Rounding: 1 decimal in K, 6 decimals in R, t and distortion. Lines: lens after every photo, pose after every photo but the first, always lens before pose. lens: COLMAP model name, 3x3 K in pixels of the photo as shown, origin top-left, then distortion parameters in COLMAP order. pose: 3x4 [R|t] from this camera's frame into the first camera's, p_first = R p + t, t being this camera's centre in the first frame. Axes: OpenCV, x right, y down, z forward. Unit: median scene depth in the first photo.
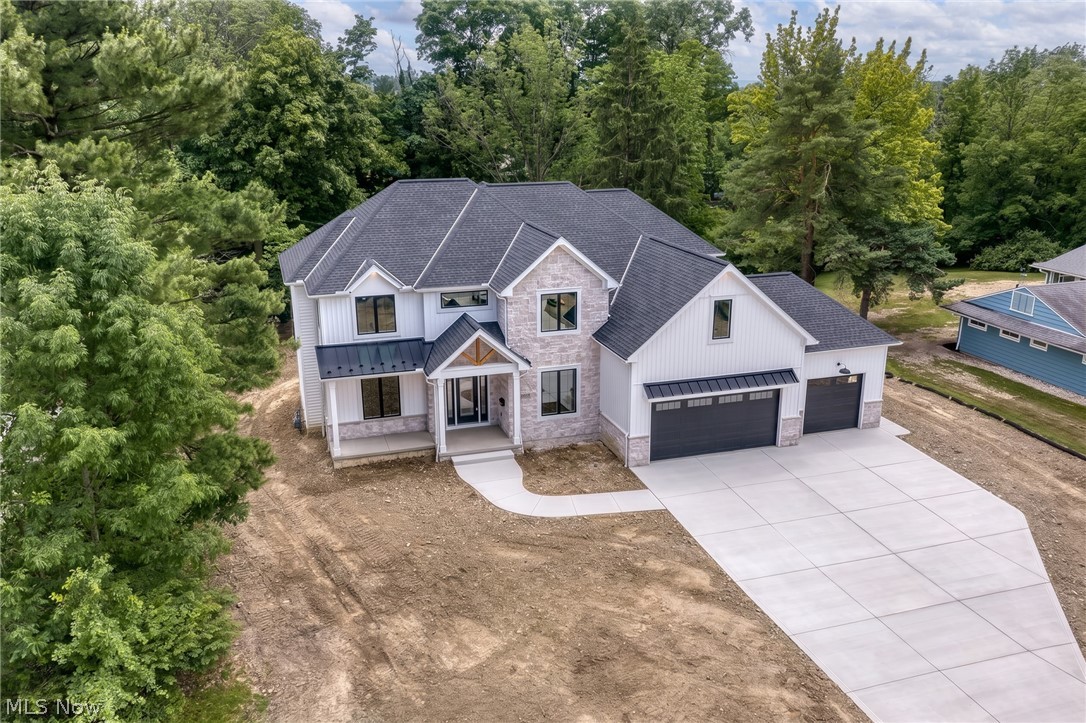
lens RADIAL K [[901.6, 0, 543.0], [0, 901.6, 361.5], [0, 0, 1]] dist [0.072424, -0.227574]
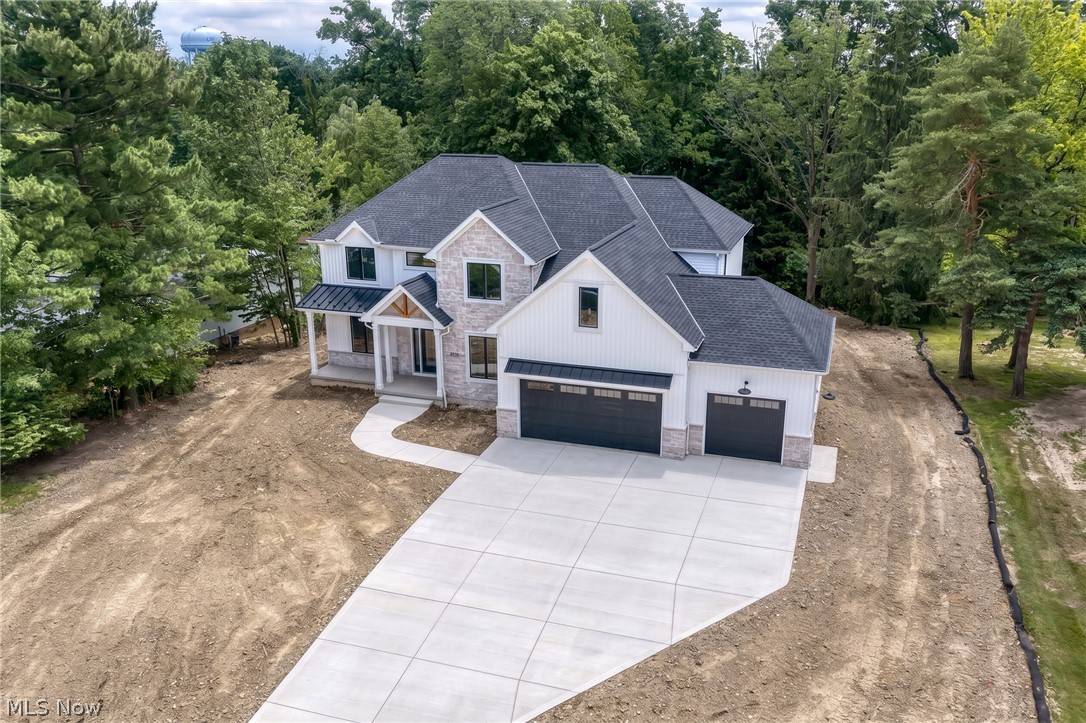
lens RADIAL K [[901.6, 0, 543.0], [0, 901.6, 361.5], [0, 0, 1]] dist [0.072424, -0.227574]
pose [[0.806486, 0.174933, -0.564782, 0.697997], [-0.174116, 0.983138, 0.055882, -0.033910], [0.565034, 0.053269, 0.823346, 0.173654]]
